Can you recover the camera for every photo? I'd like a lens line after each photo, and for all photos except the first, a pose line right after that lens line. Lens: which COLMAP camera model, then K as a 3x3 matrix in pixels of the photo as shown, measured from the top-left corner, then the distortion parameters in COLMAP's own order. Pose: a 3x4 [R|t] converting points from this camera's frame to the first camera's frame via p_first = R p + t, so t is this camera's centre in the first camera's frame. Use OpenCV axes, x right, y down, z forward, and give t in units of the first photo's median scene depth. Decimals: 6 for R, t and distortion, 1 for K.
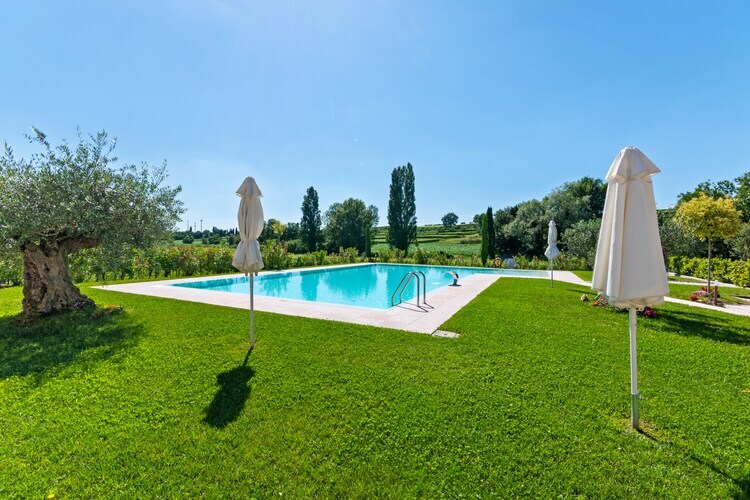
lens RADIAL K [[326.7, 0, 378.9], [0, 326.7, 250.4], [0, 0, 1]] dist [-0.001939, -0.000772]
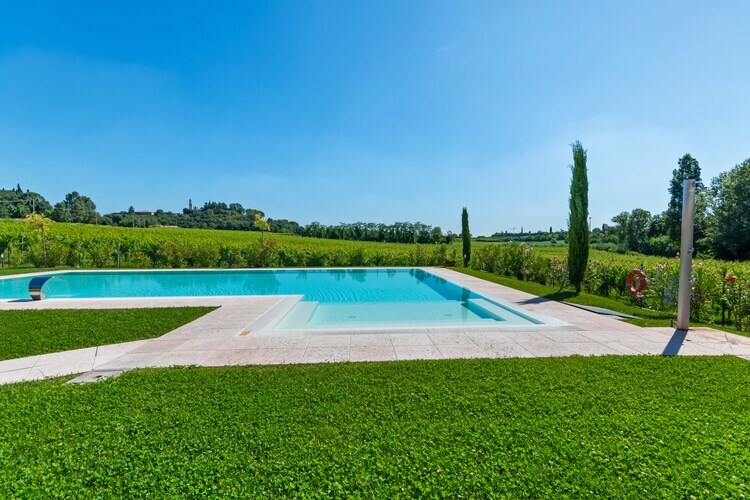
lens RADIAL K [[341.0, 0, 376.7], [0, 341.0, 251.3], [0, 0, 1]] dist [0.001692, -0.002029]
pose [[0.478031, 0.005538, -0.878325, 0.137309], [-0.003330, 0.999984, 0.004493, 0.000870], [0.878337, 0.000777, 0.478042, 0.157419]]
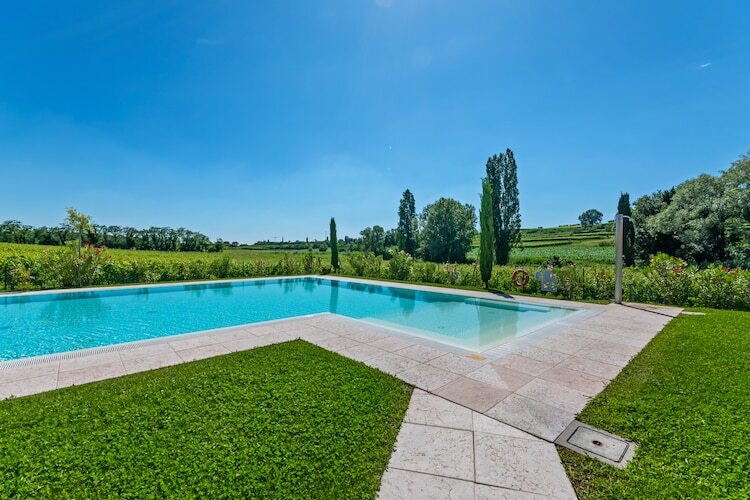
lens RADIAL K [[326.7, 0, 375.1], [0, 326.7, 245.8], [0, 0, 1]] dist [-0.001939, -0.000772]
pose [[0.924708, -0.020595, -0.380120, 0.086743], [0.008225, 0.999383, -0.034140, 0.000503], [0.380589, 0.028443, 0.924307, 0.120568]]
